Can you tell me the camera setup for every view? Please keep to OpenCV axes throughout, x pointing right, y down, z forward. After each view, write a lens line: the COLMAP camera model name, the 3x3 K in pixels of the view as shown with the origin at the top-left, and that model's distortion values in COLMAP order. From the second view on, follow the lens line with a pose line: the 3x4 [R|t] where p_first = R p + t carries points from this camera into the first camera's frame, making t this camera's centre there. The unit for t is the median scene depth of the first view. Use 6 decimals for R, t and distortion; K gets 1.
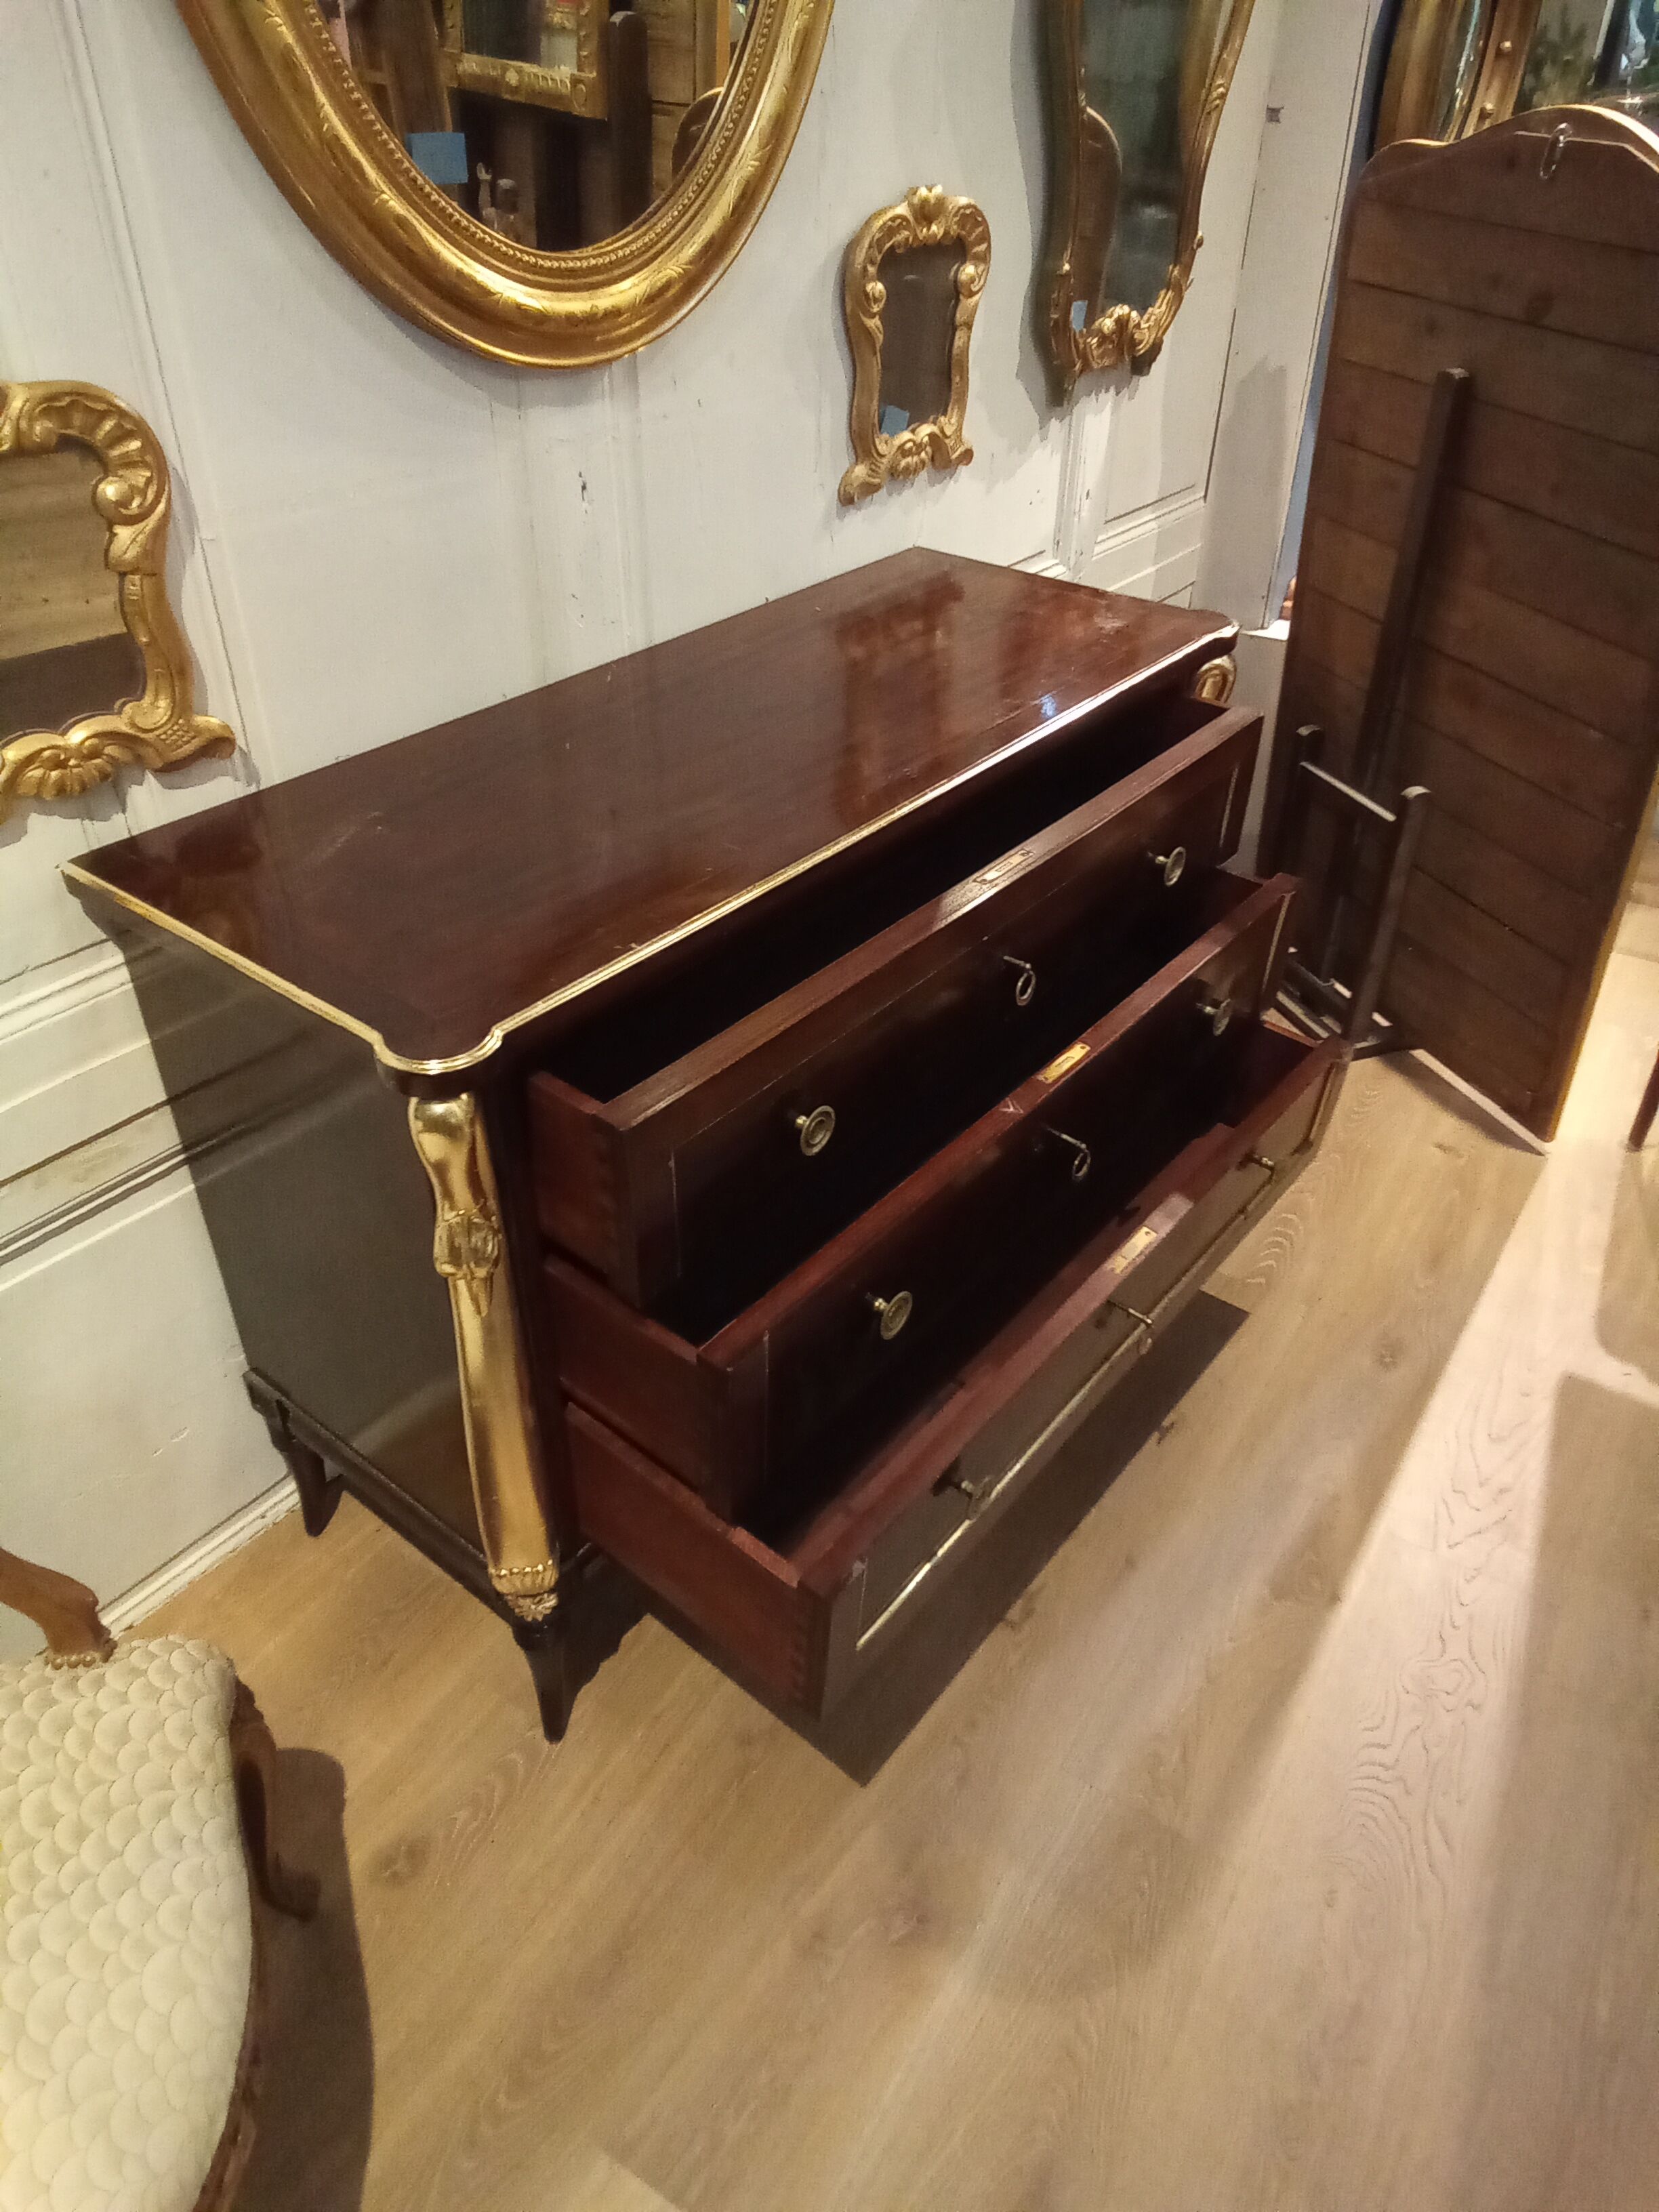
lens RADIAL K [[1525.8, 0, 829.5], [0, 1525.8, 1106.0], [0, 0, 1]] dist [0.056943, -0.069385]
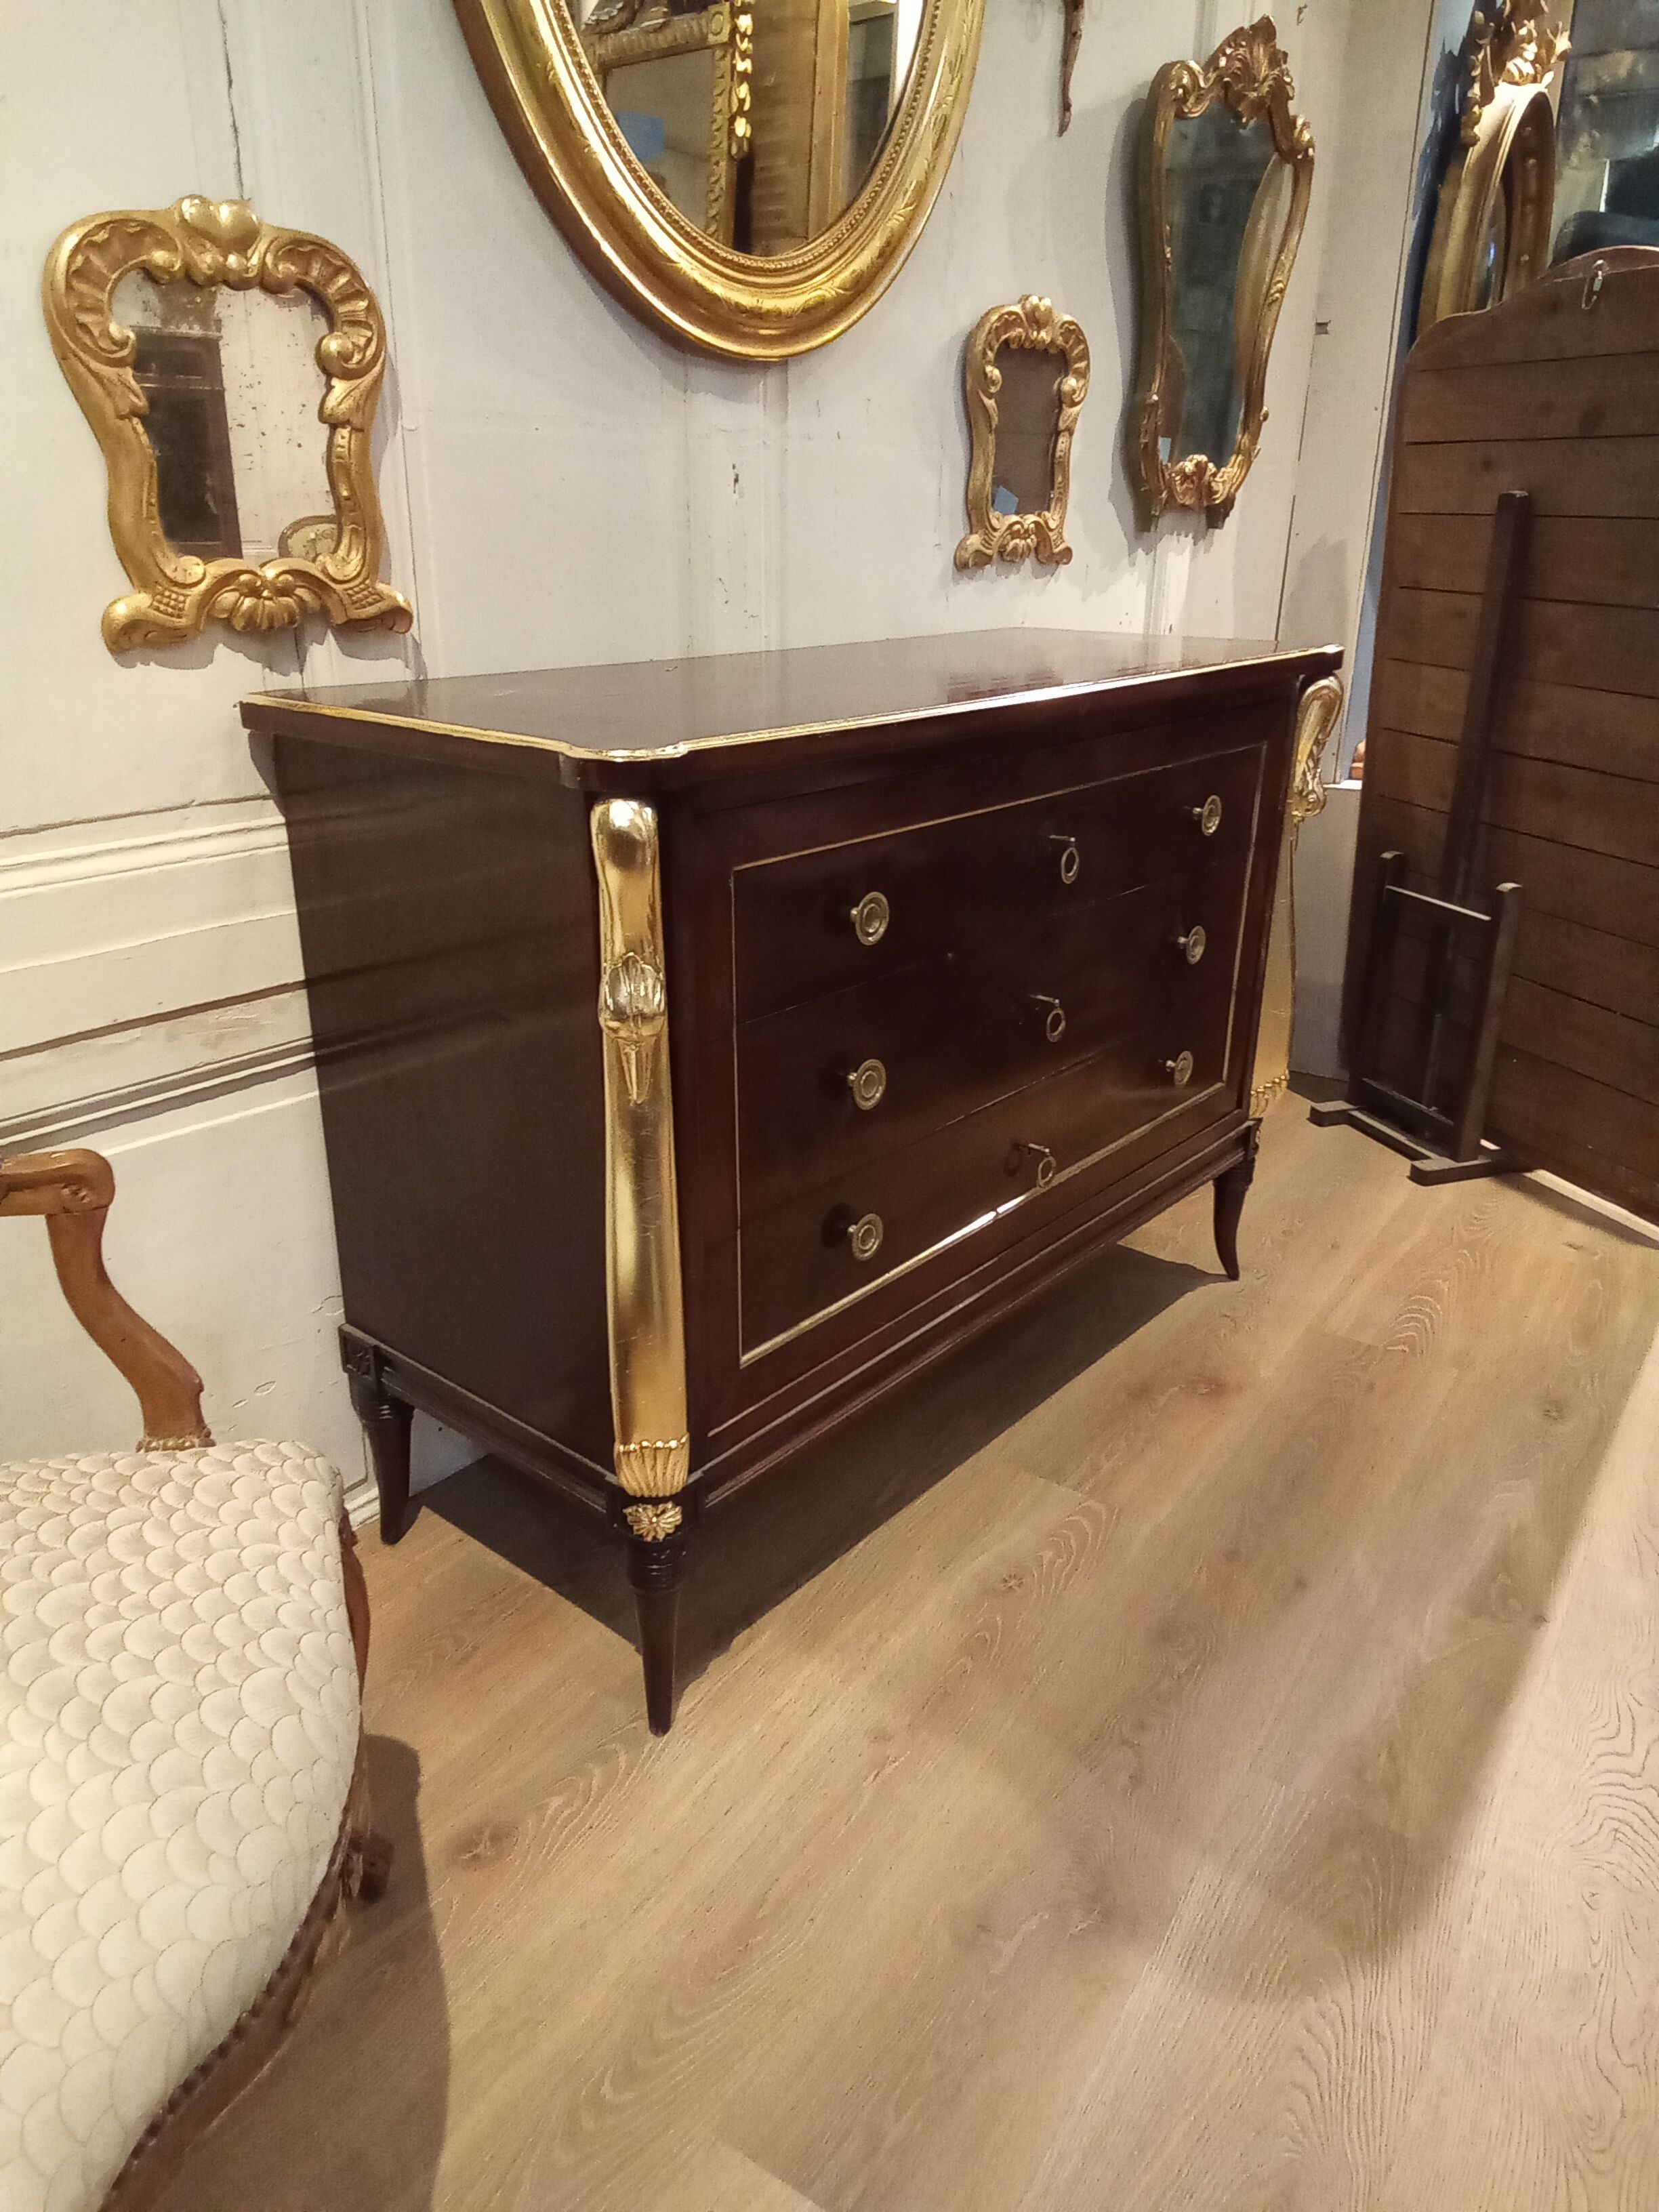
lens RADIAL K [[1532.1, 0, 836.8], [0, 1532.1, 1097.5], [0, 0, 1]] dist [0.076336, -0.091349]
pose [[0.999890, 0.007835, -0.012589, -0.063725], [-0.010837, 0.965607, -0.259780, 0.262519], [0.010120, 0.259888, 0.965586, 0.057961]]
